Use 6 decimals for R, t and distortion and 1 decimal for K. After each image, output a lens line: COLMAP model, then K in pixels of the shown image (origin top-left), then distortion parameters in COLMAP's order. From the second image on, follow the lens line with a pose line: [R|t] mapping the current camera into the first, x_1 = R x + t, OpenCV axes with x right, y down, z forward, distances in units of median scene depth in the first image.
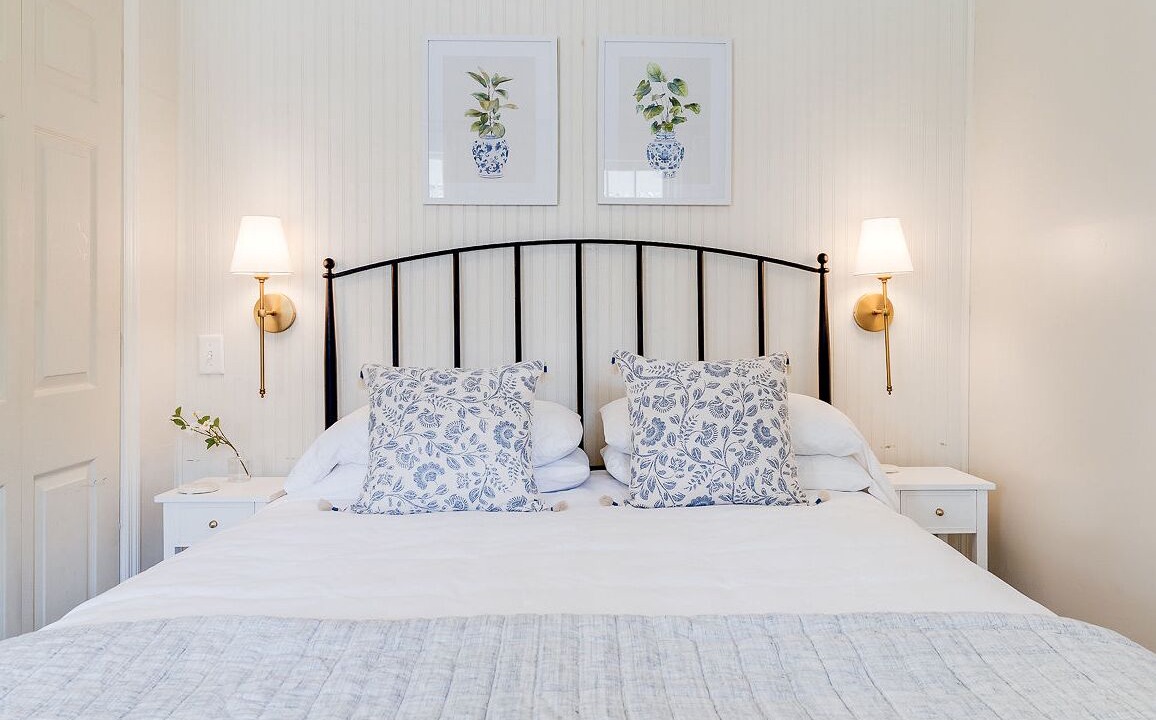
lens RADIAL K [[877.6, 0, 576.5], [0, 877.6, 333.1], [0, 0, 1]] dist [0.001434, -0.000098]
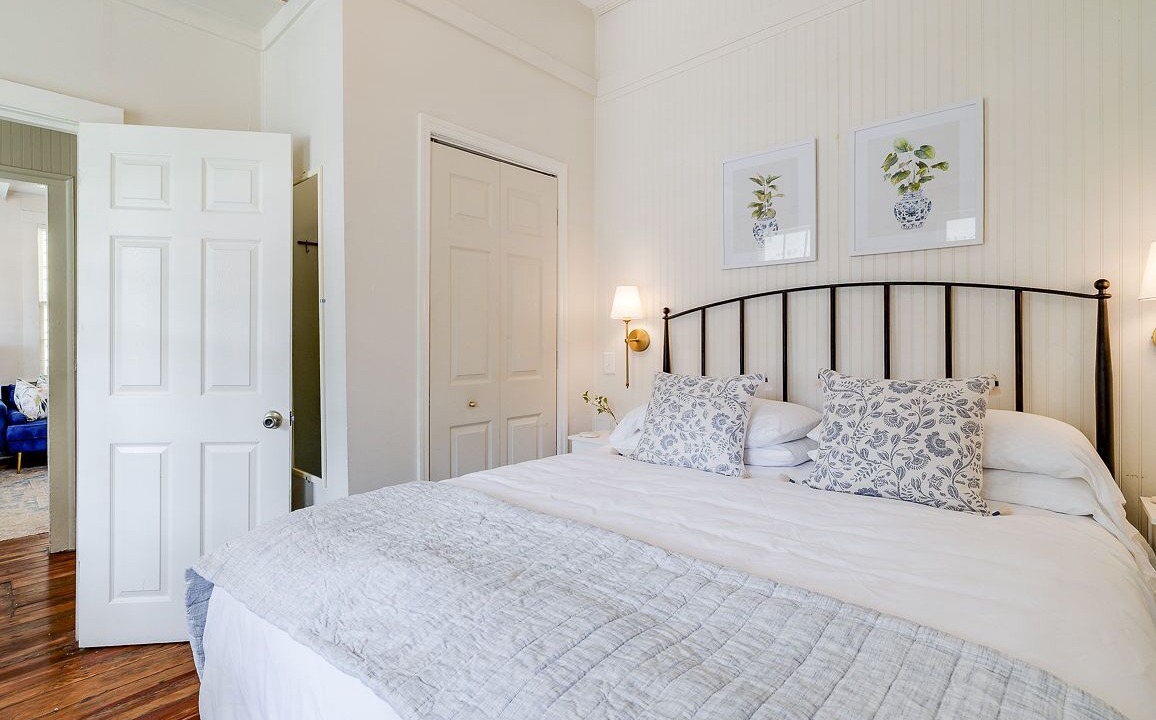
lens RADIAL K [[534.6, 0, 507.0], [0, 534.6, 345.3], [0, 0, 1]] dist [0.000049, 0.000000]
pose [[0.694375, 0.002554, -0.719608, 0.319955], [-0.007817, 0.999961, -0.003994, -0.008905], [0.719571, 0.008399, 0.694369, 0.100174]]
